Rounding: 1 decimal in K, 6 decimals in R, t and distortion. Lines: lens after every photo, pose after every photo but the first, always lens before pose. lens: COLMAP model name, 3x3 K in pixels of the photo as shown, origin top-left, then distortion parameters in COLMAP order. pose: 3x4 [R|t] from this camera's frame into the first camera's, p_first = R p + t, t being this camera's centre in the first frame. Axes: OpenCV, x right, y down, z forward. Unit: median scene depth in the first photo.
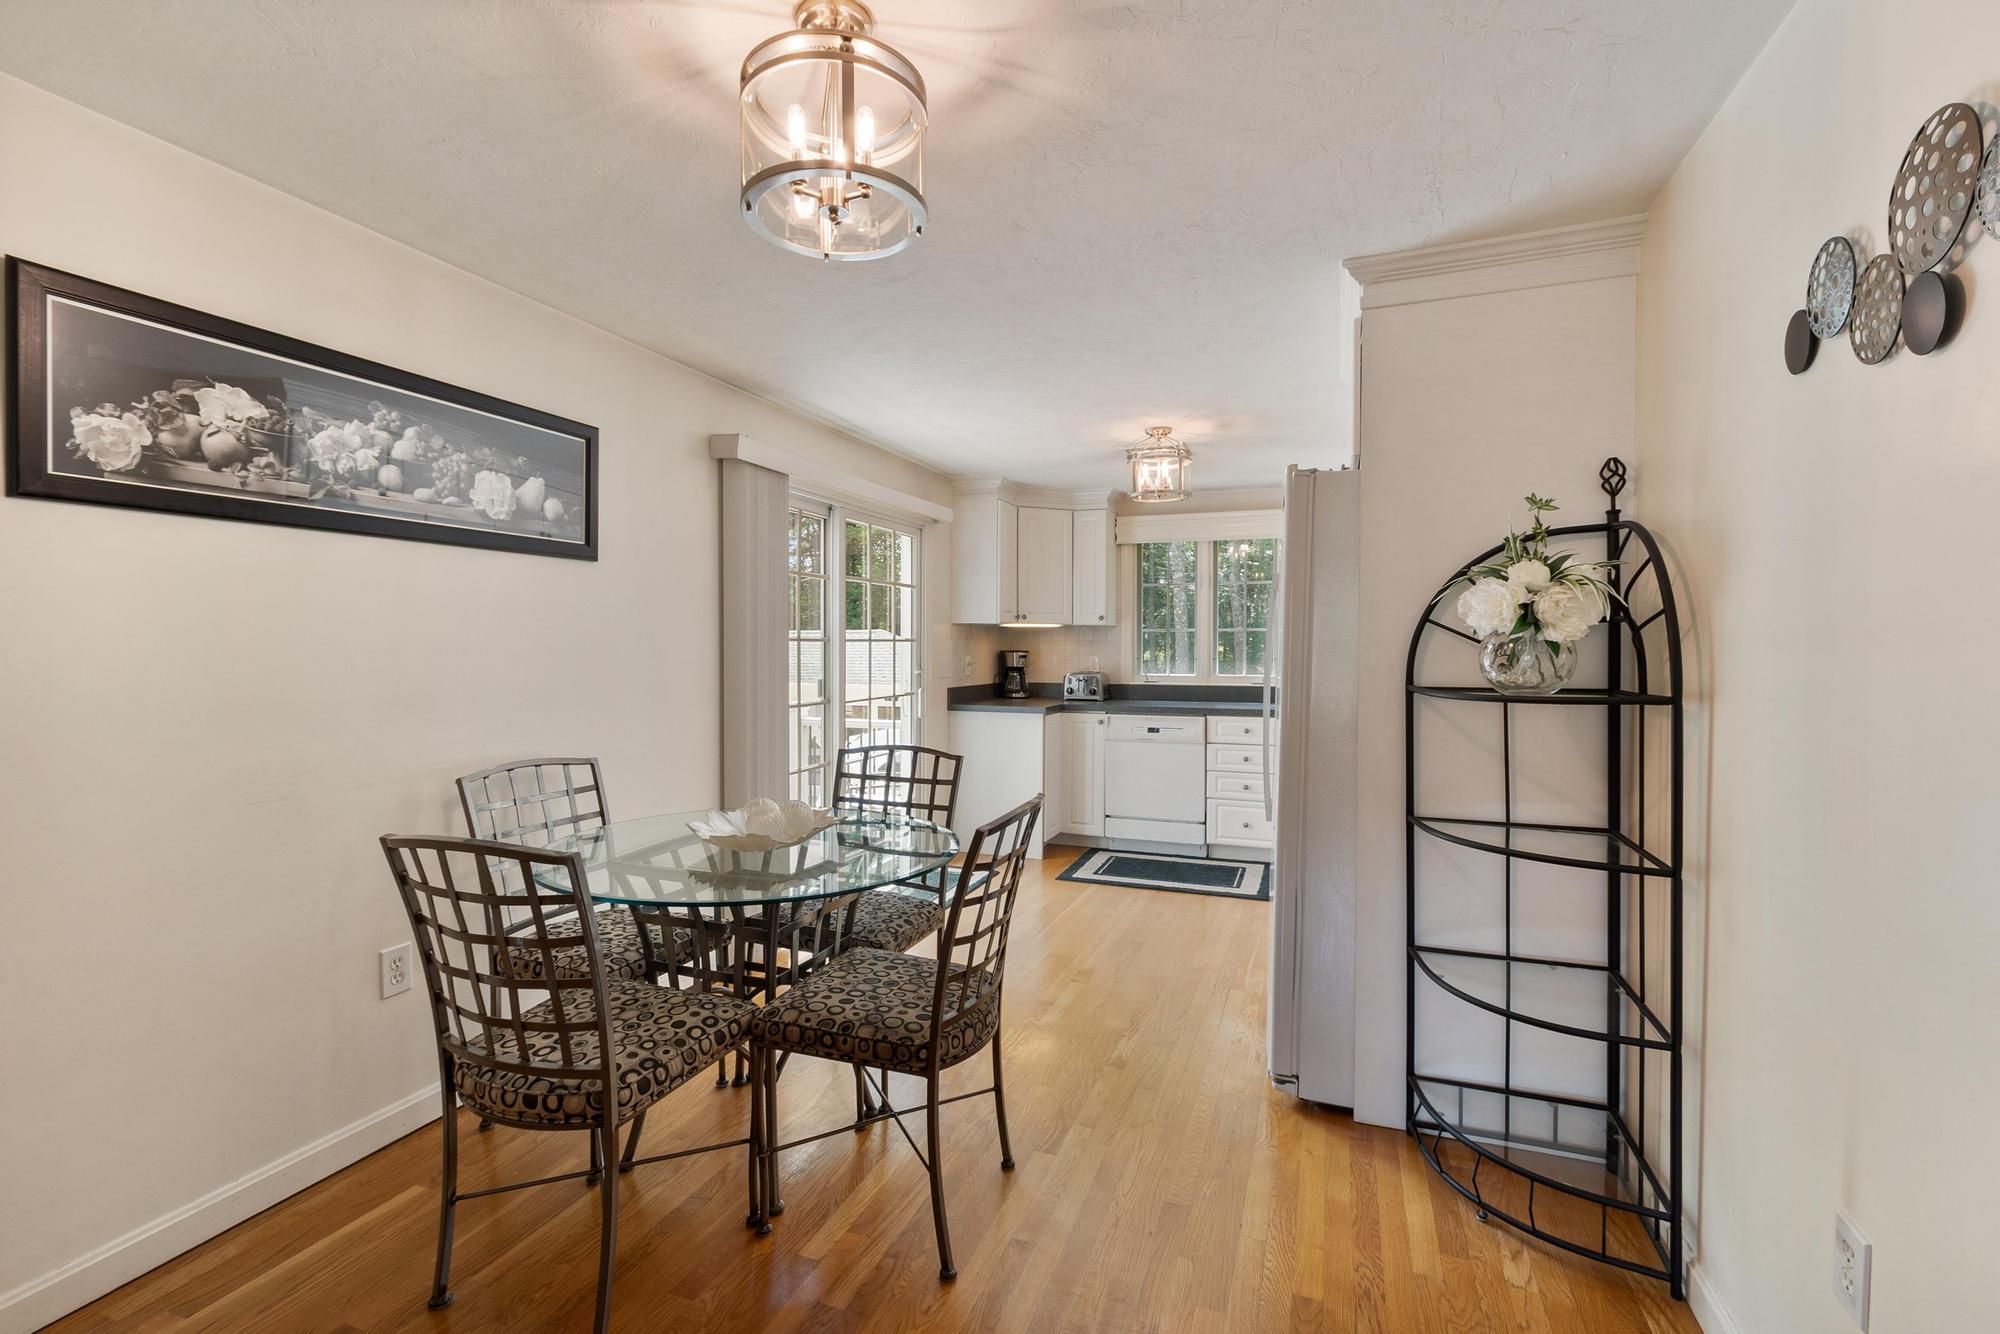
lens RADIAL K [[881.6, 0, 1000.8], [0, 881.6, 658.0], [0, 0, 1]] dist [0.000995, -0.001042]
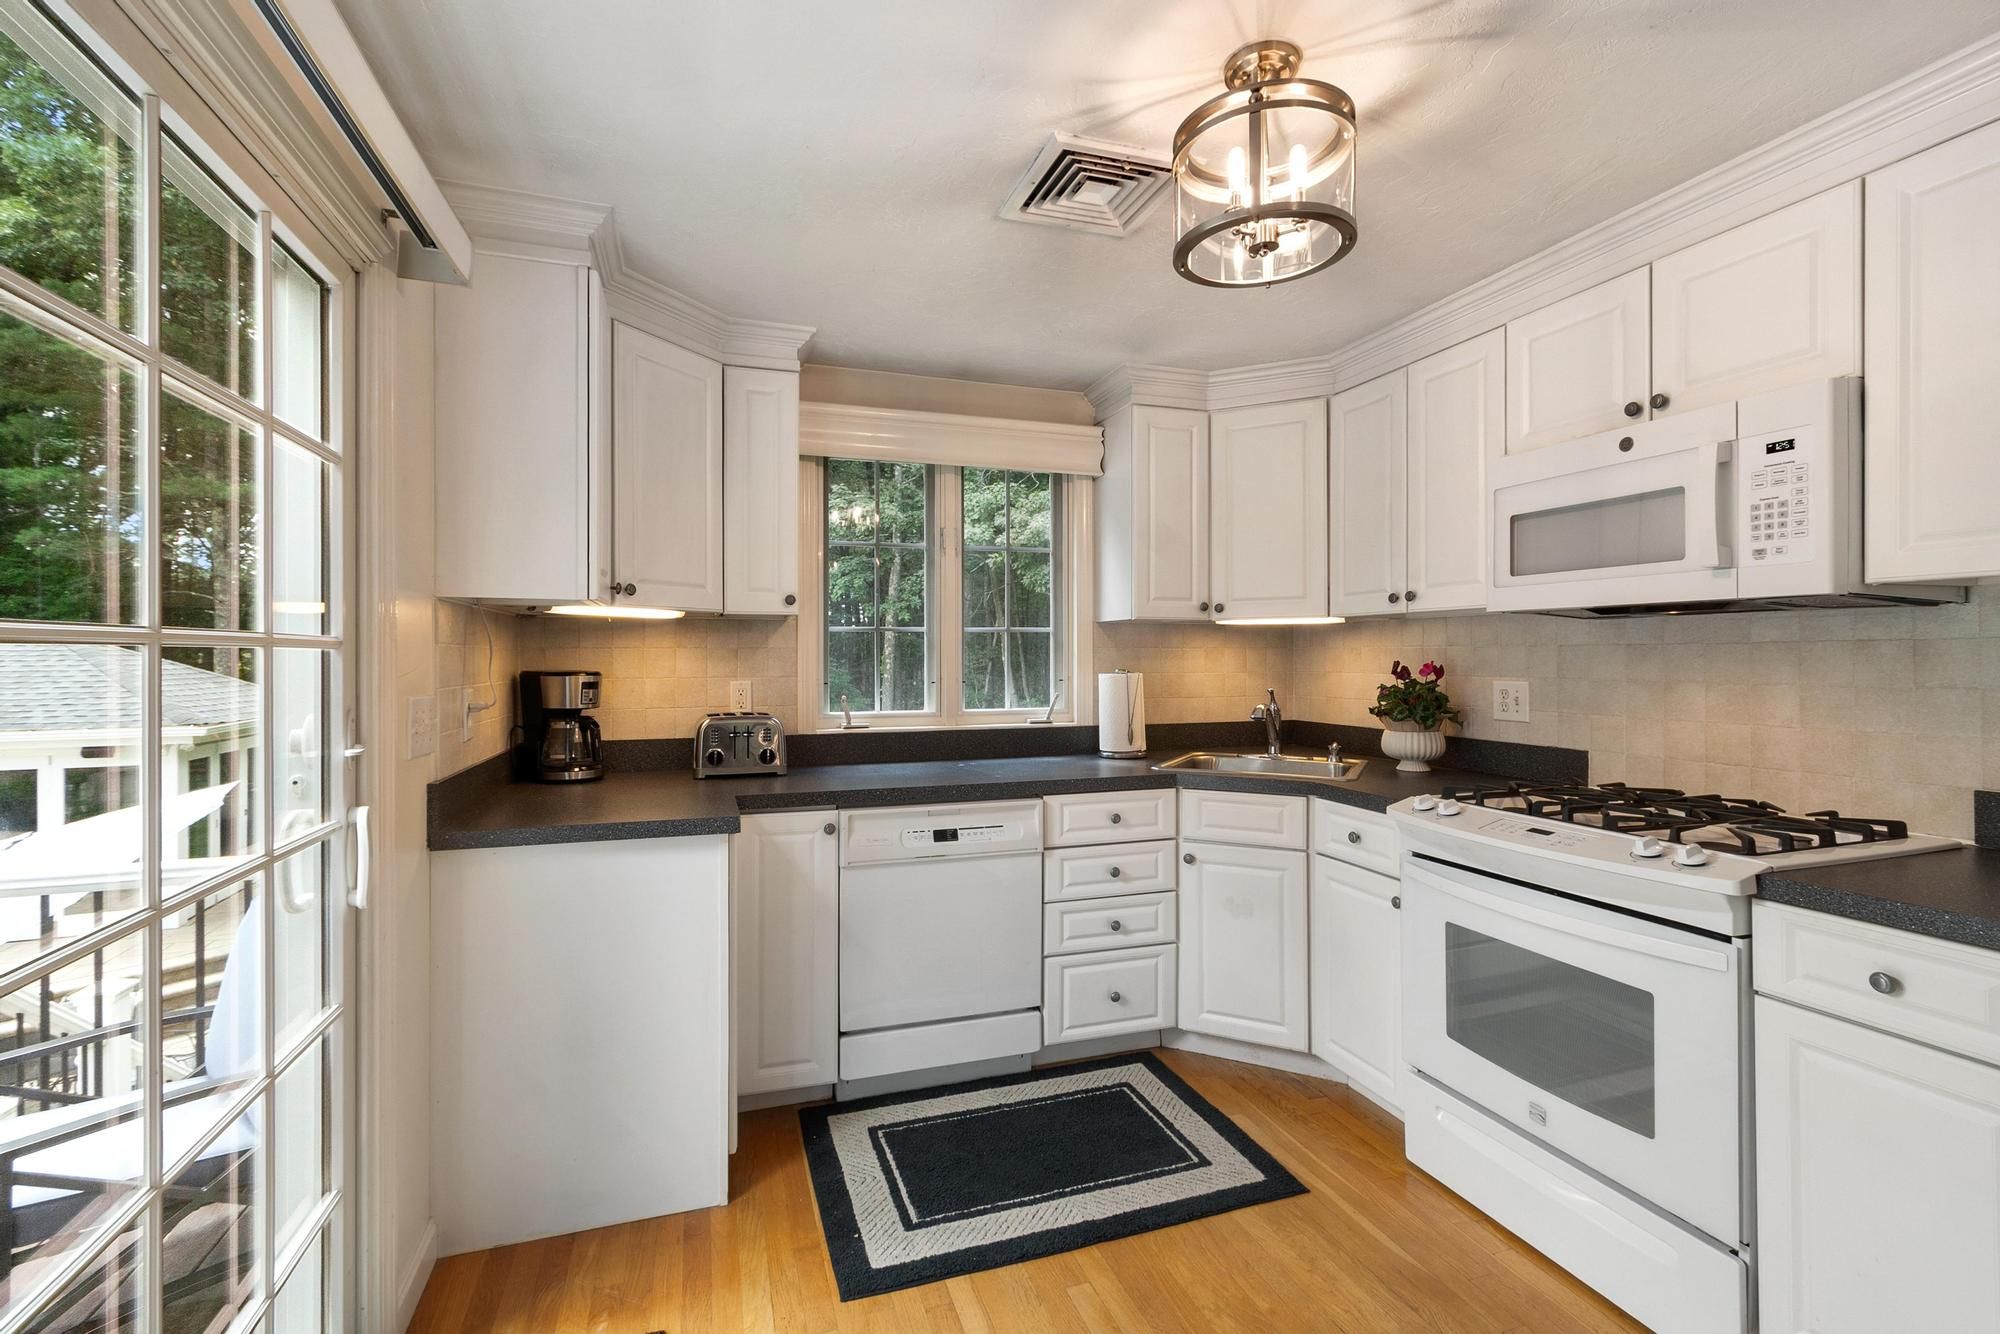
lens RADIAL K [[881.6, 0, 993.6], [0, 881.6, 664.3], [0, 0, 1]] dist [0.000995, -0.001042]
pose [[0.770012, -0.005699, 0.638003, -0.102091], [0.012166, 0.999909, -0.005752, -0.007142], [-0.637913, 0.012191, 0.770012, 0.564147]]
